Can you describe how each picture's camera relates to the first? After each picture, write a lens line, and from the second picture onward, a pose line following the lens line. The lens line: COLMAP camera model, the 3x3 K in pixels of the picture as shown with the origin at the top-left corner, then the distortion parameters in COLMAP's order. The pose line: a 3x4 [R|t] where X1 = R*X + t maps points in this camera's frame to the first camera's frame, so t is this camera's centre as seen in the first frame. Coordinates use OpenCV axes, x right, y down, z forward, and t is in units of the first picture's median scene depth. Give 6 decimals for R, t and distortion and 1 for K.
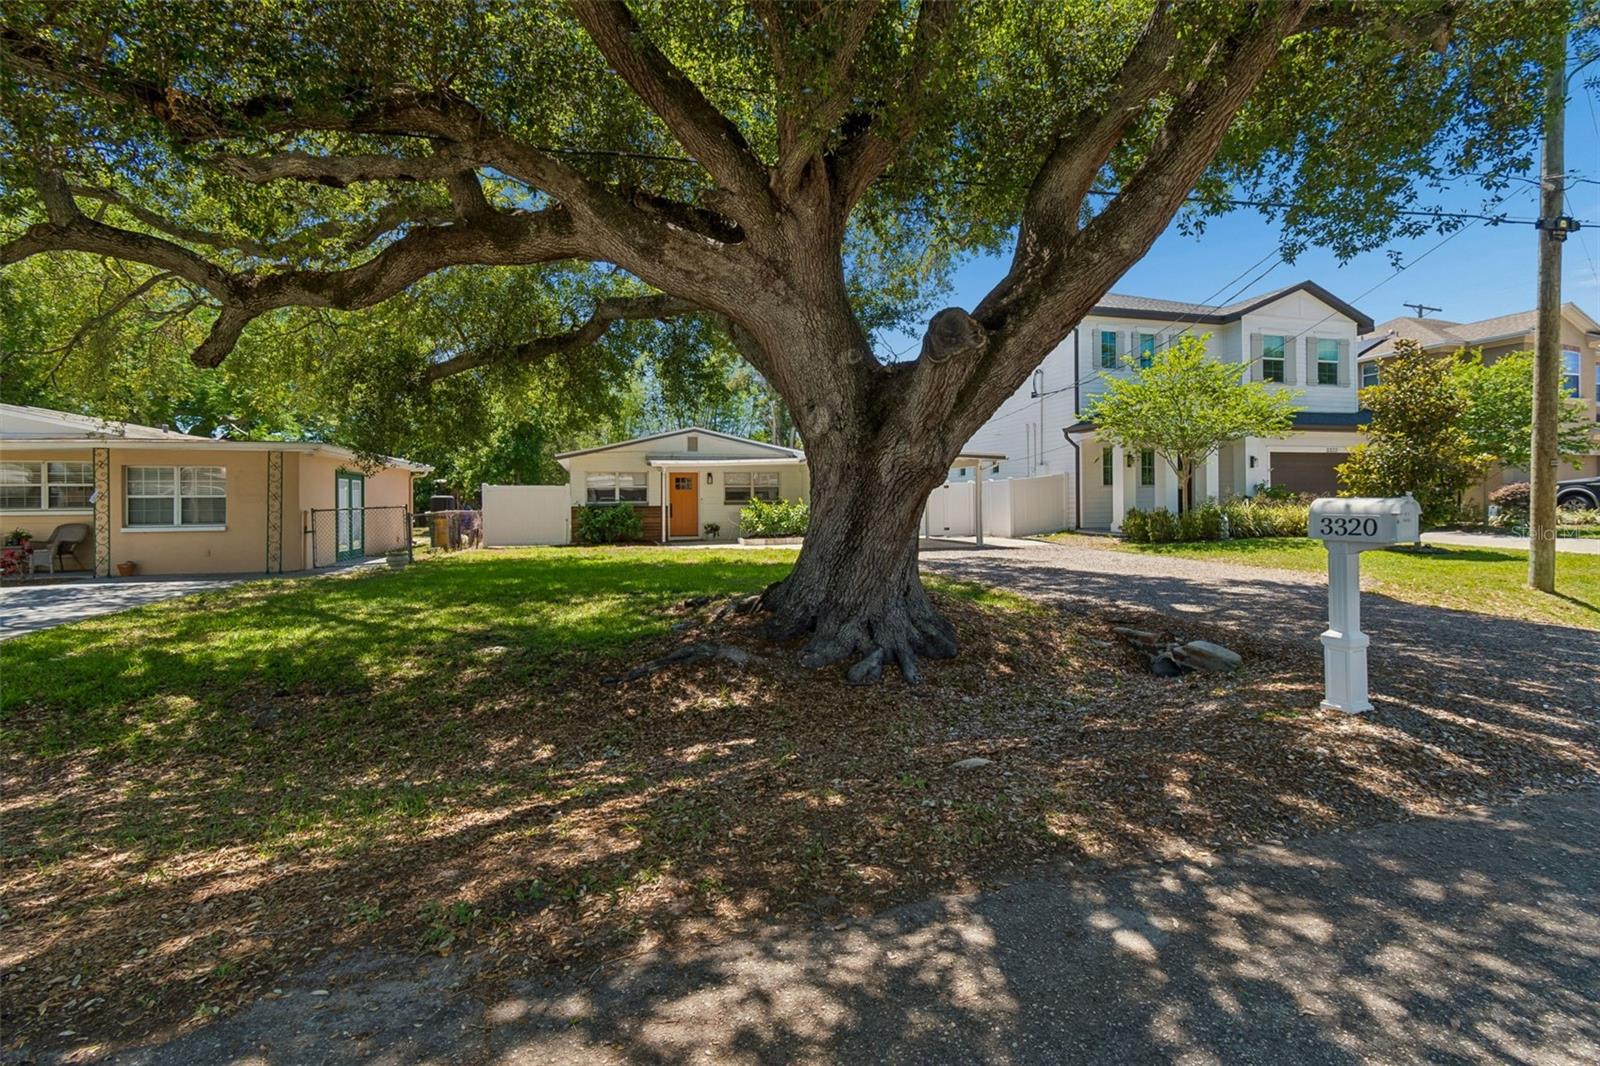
lens RADIAL K [[709.1, 0, 803.0], [0, 709.1, 523.7], [0, 0, 1]] dist [0.001329, -0.000431]
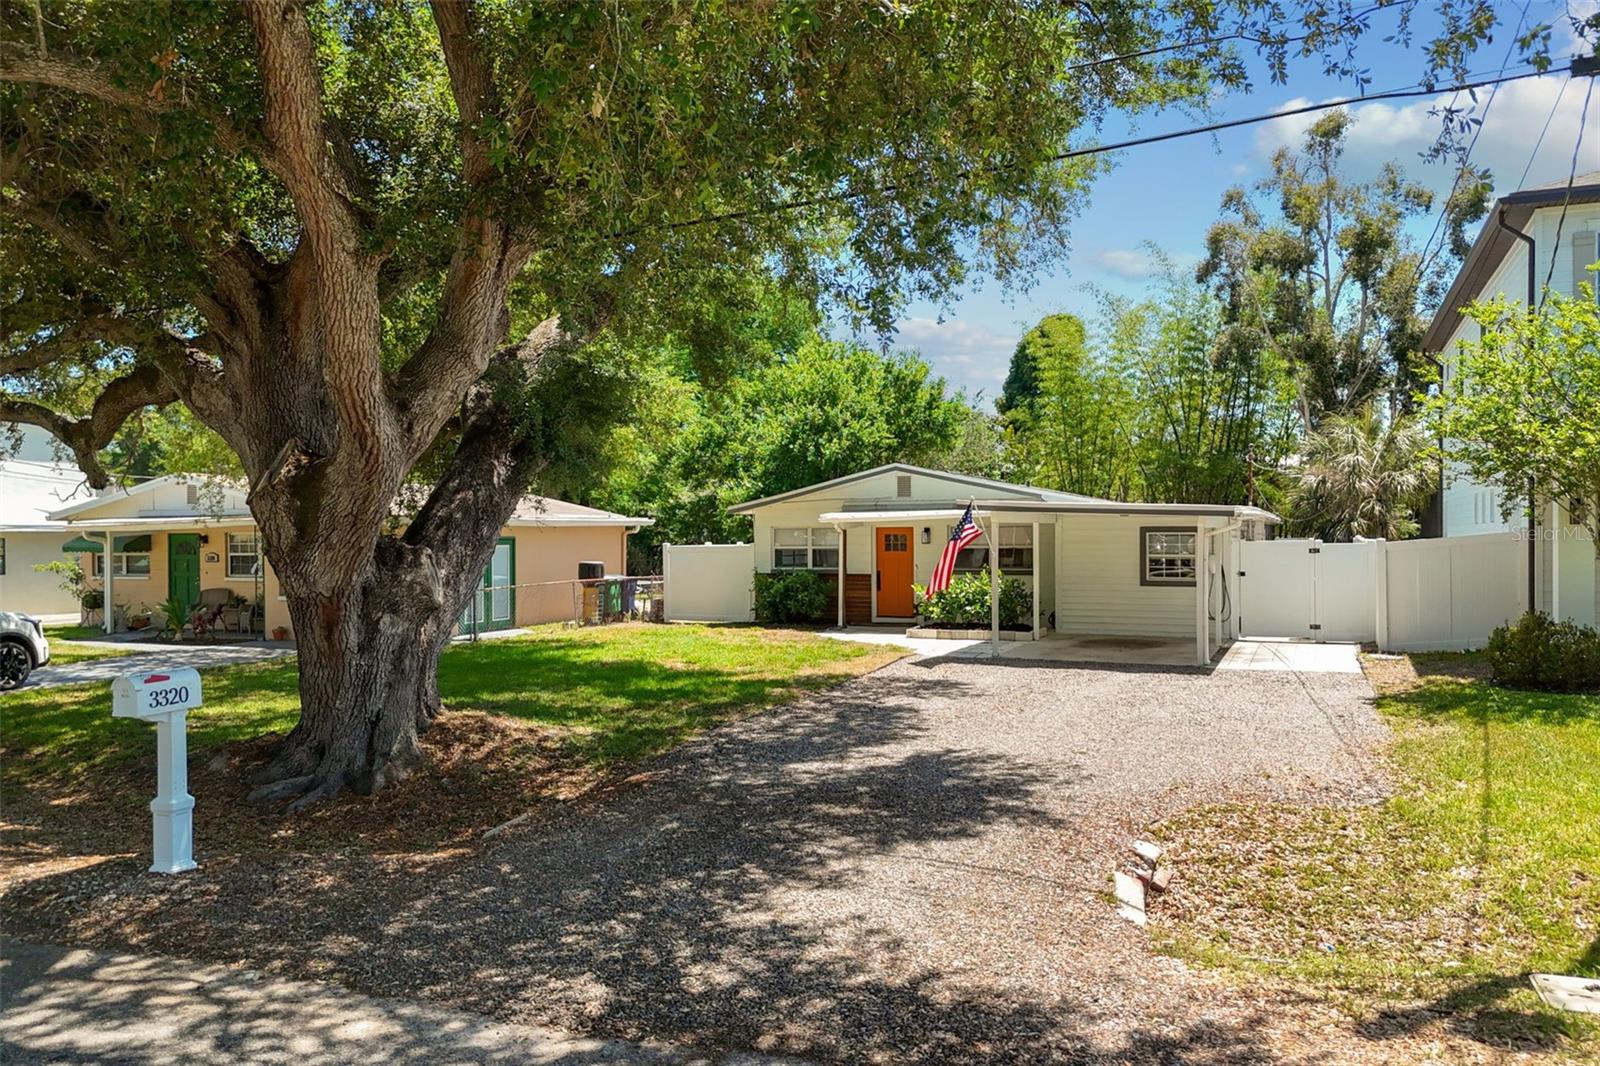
lens RADIAL K [[1194.6, 0, 812.2], [0, 1194.6, 530.4], [0, 0, 1]] dist [0.126937, -0.153184]
pose [[0.786018, 0.001841, -0.618201, 0.525004], [-0.018314, 0.999626, -0.020309, -0.045315], [0.617932, 0.027285, 0.785758, 0.017171]]
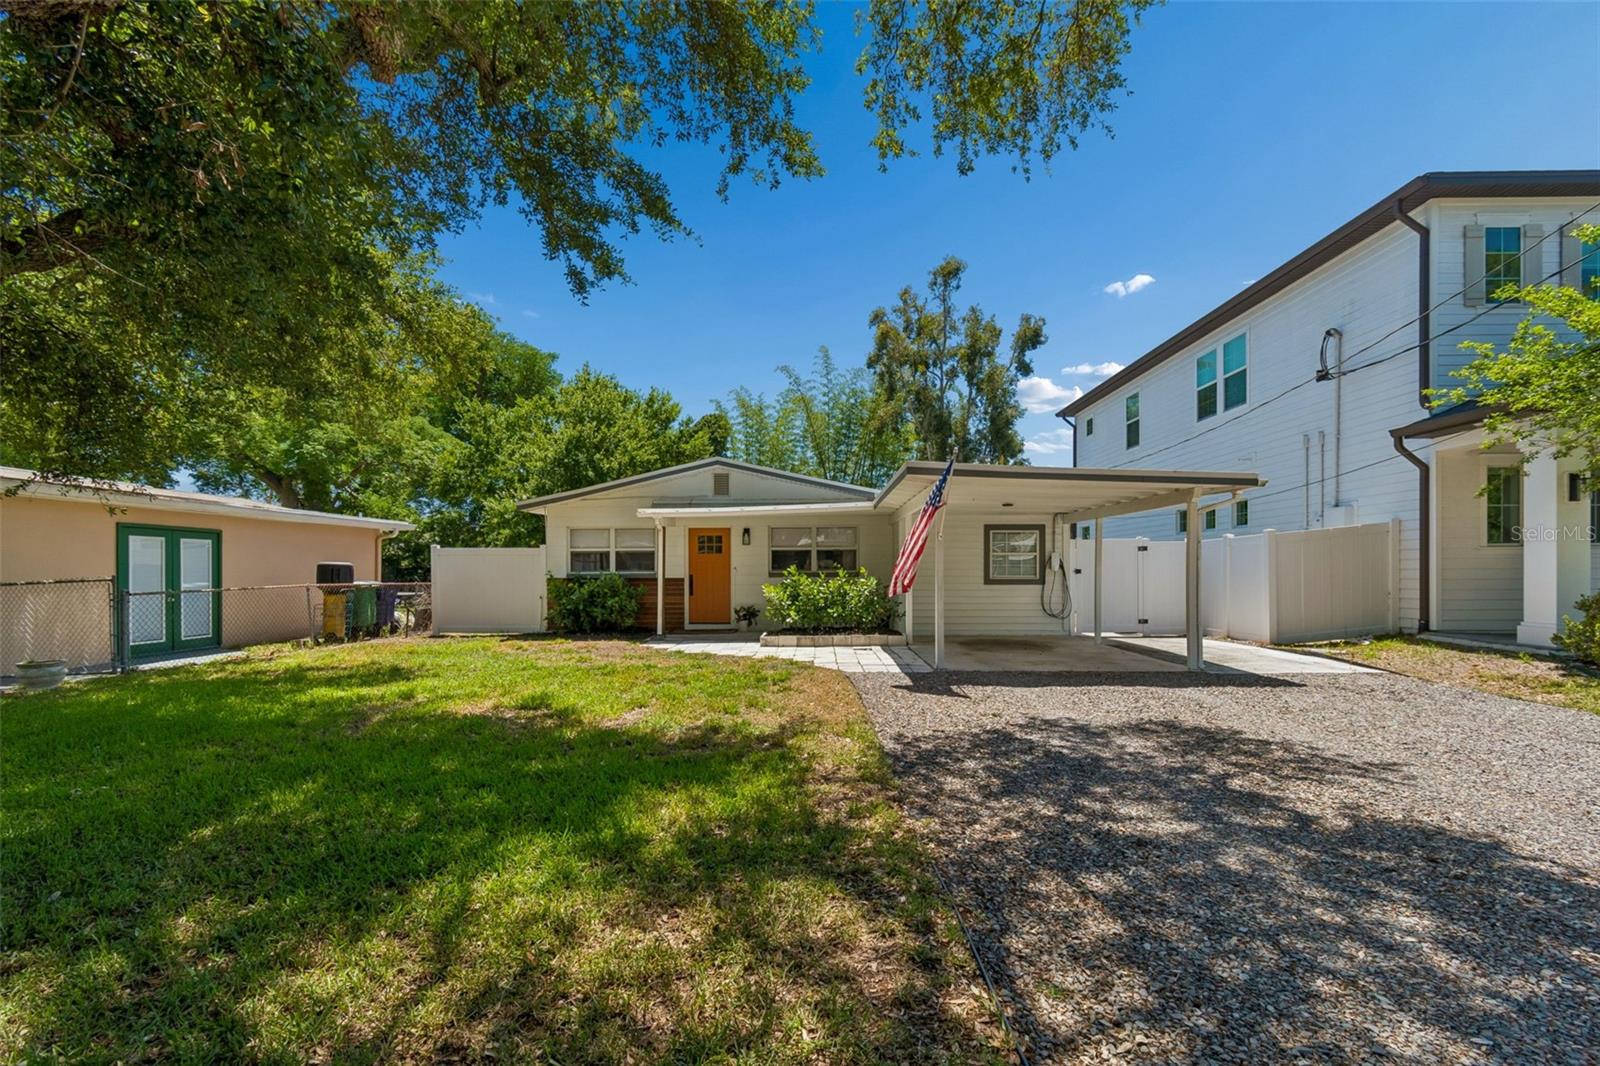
lens RADIAL K [[726.2, 0, 805.2], [0, 726.2, 584.8], [0, 0, 1]] dist [0.002325, -0.000115]
pose [[0.959745, 0.010786, -0.280665, 0.114410], [-0.012794, 0.999904, -0.005322, -0.017221], [0.280580, 0.008699, 0.959791, 0.390702]]
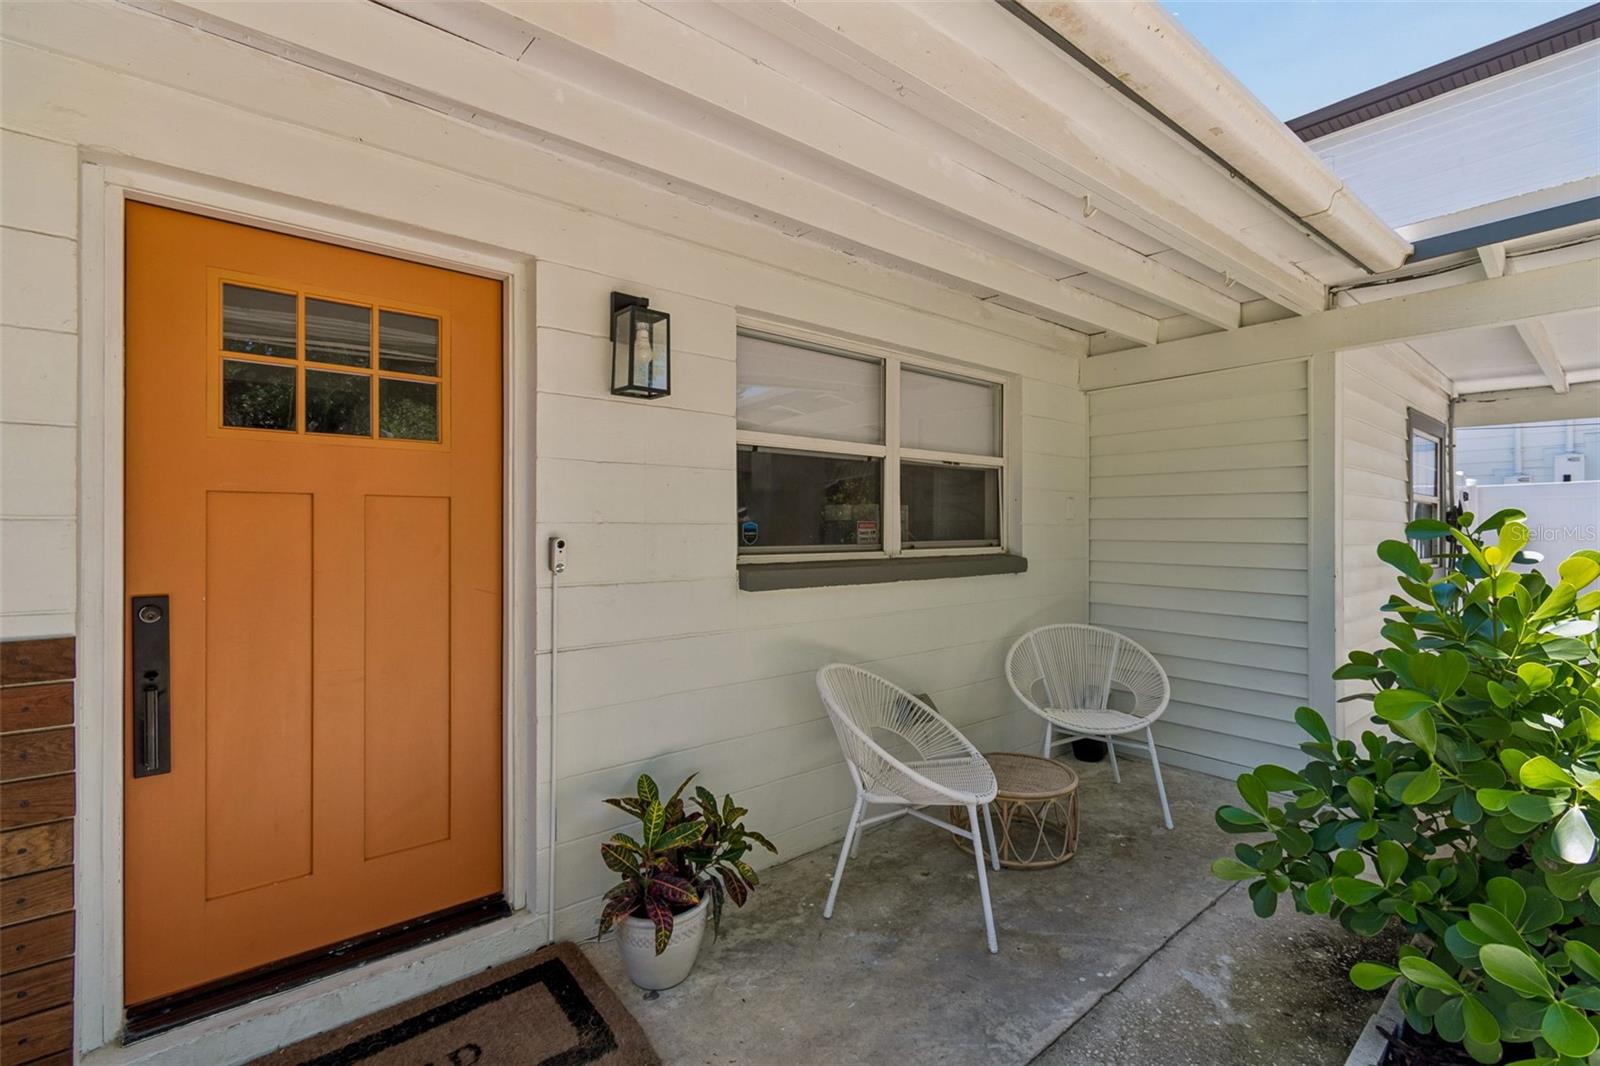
lens RADIAL K [[709.1, 0, 800.0], [0, 709.1, 533.0], [0, 0, 1]] dist [-0.001069, -0.000253]
pose [[0.911092, 0.010108, 0.412079, -0.160824], [0.001057, 0.999639, -0.026857, -0.035103], [-0.412201, 0.024905, 0.910752, 0.941063]]
